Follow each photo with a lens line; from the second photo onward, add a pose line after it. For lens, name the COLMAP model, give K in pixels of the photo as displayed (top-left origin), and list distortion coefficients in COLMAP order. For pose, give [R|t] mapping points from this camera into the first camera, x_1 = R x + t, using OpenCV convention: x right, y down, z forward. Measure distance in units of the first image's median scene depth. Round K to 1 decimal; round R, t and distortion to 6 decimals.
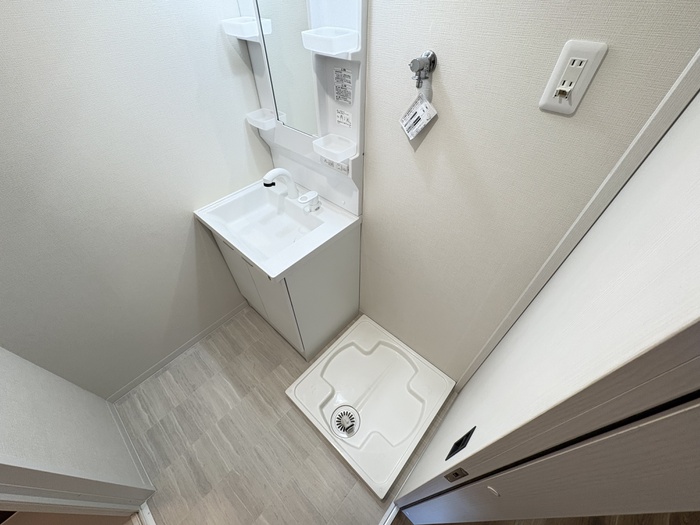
lens RADIAL K [[280.6, 0, 349.3], [0, 280.6, 262.0], [0, 0, 1]] dist [-0.002293, 0.000593]
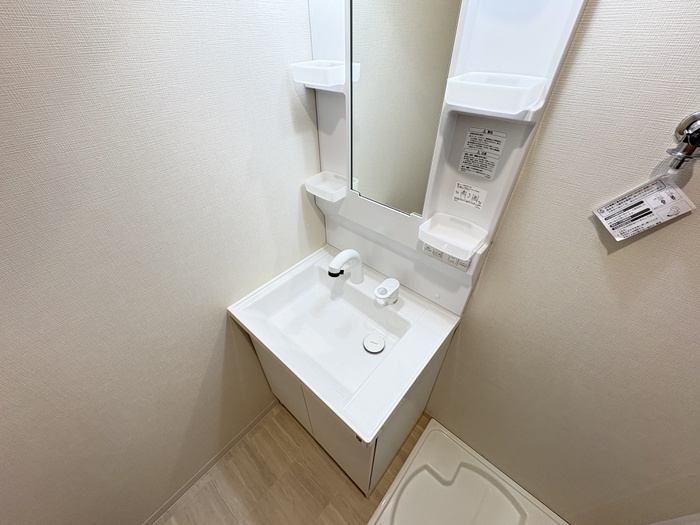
lens RADIAL K [[280.6, 0, 351.1], [0, 280.6, 262.7], [0, 0, 1]] dist [-0.002293, 0.000593]
pose [[0.999824, -0.008208, 0.016869, -0.254459], [0.010029, 0.993780, -0.110905, -0.219289], [-0.015854, 0.111055, 0.993688, 0.271150]]
